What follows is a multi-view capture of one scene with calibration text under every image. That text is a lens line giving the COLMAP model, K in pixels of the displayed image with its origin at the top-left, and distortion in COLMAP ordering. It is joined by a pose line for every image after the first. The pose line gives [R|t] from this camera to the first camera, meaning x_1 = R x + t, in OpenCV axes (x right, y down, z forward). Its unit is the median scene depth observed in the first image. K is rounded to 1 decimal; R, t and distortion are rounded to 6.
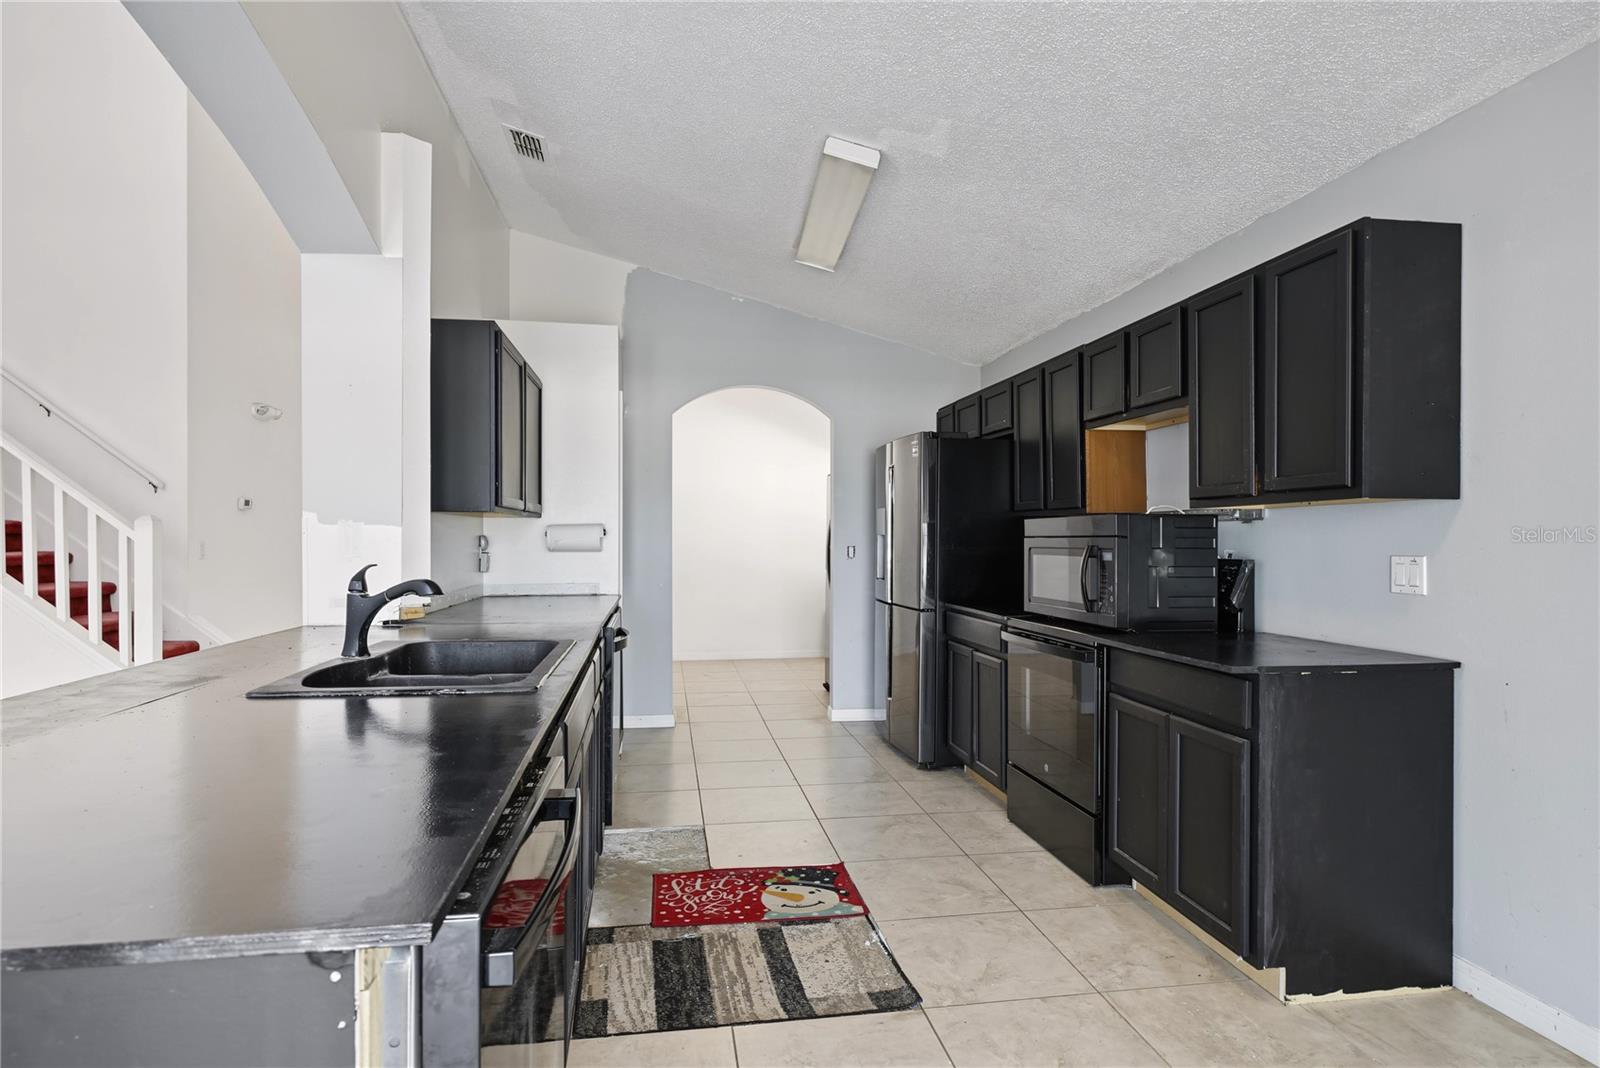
lens RADIAL K [[836.5, 0, 804.0], [0, 836.5, 536.5], [0, 0, 1]] dist [-0.002497, -0.000062]
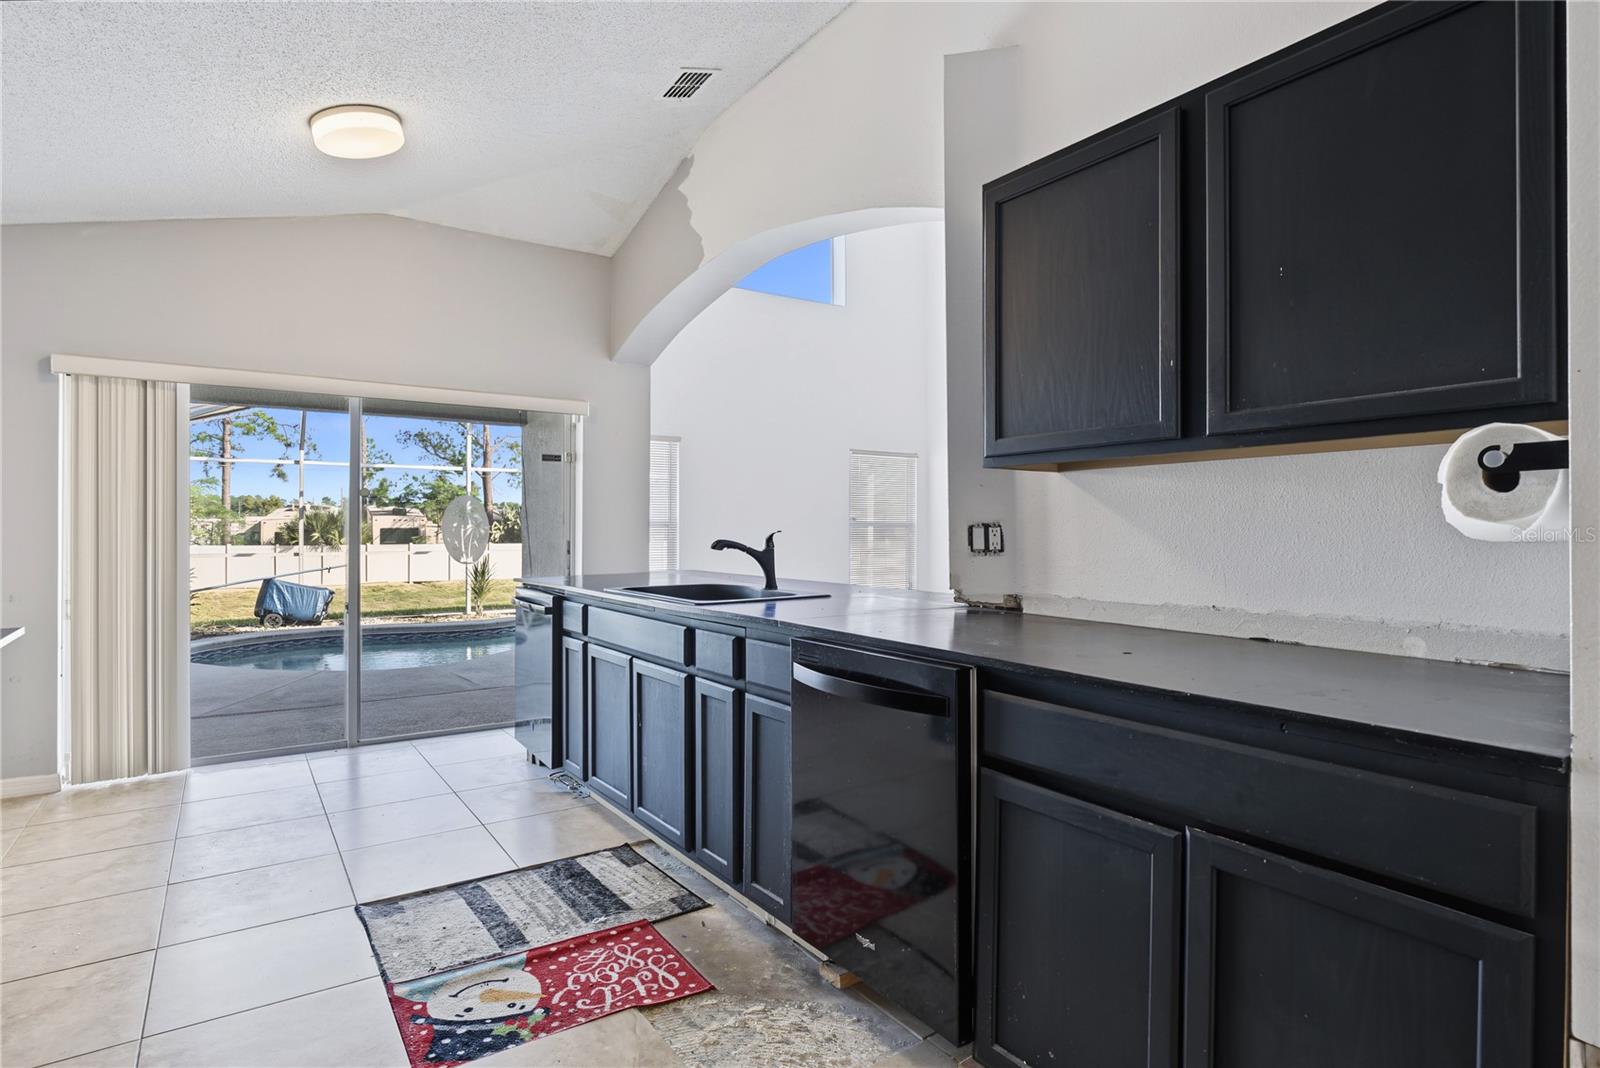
lens RADIAL K [[857.0, 0, 807.6], [0, 857.0, 552.8], [0, 0, 1]] dist [-0.002123, -0.001178]
pose [[-0.909348, 0.004757, -0.416008, 0.045825], [-0.005260, 0.999723, 0.022929, 0.025156], [0.416002, 0.023039, -0.909072, 1.696286]]
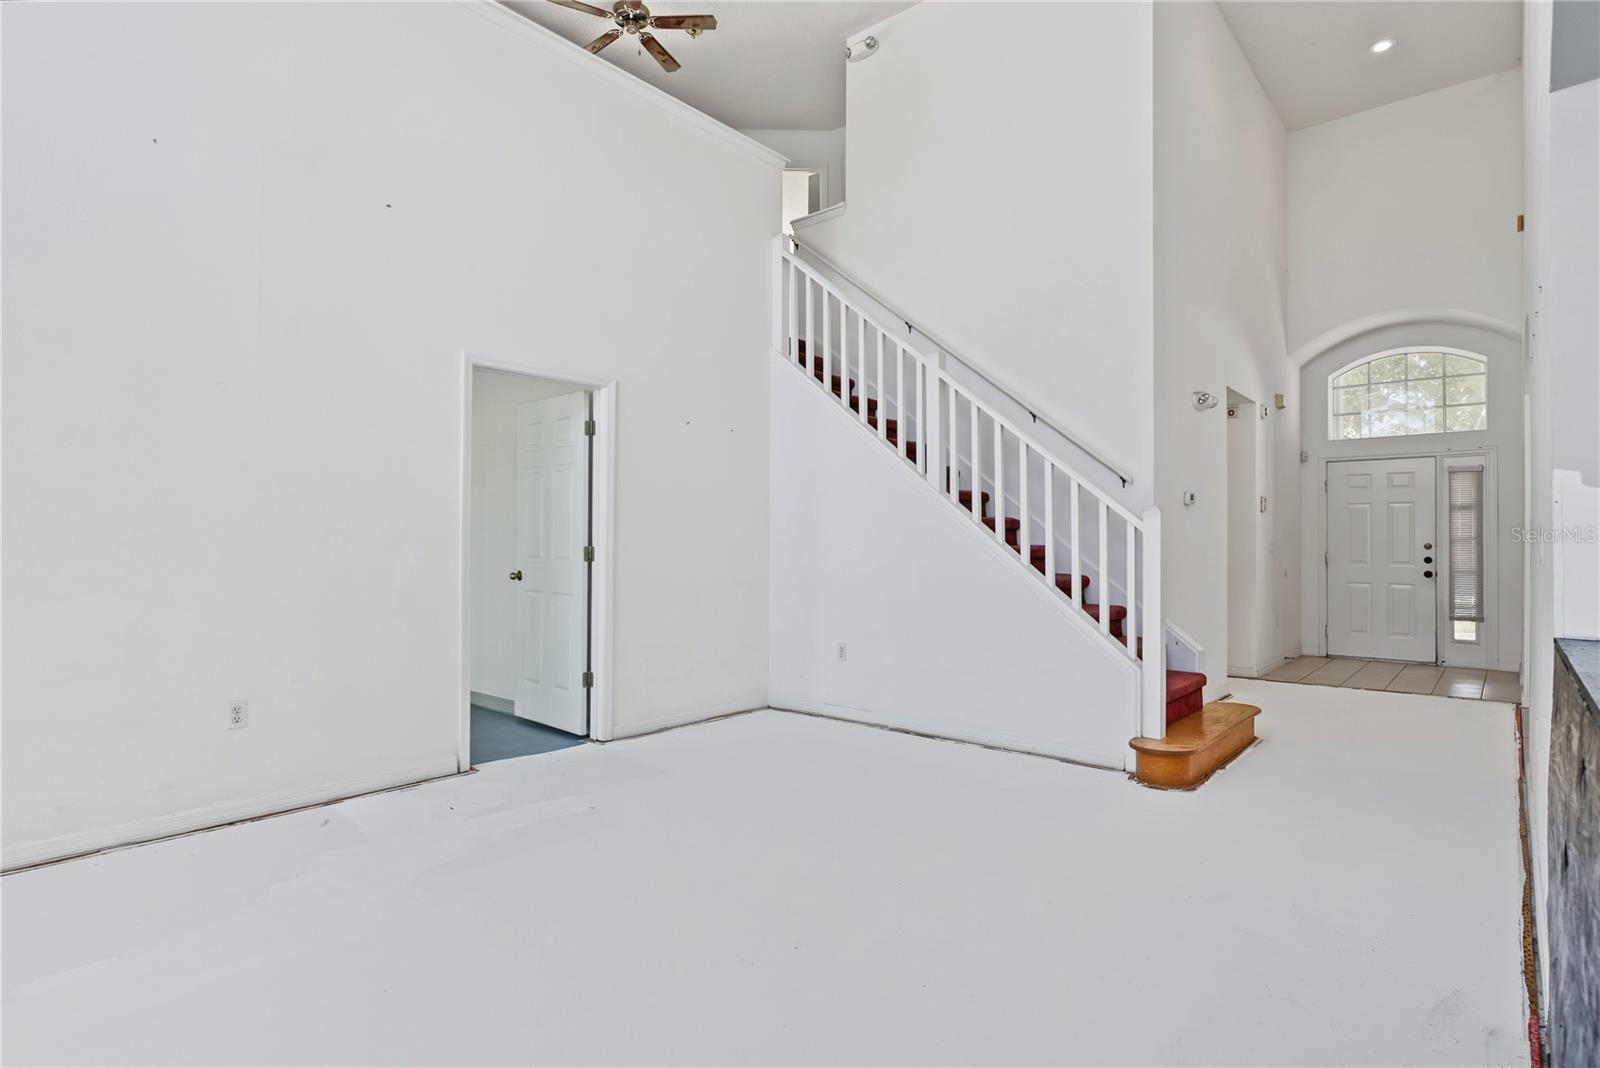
lens RADIAL K [[844.0, 0, 800.3], [0, 844.0, 536.8], [0, 0, 1]] dist [-0.001915, 0.000179]
pose [[0.644107, -0.003380, -0.764928, -0.442659], [-0.006606, 0.999928, -0.009982, 0.033508], [0.764907, 0.011482, 0.644038, 0.087087]]
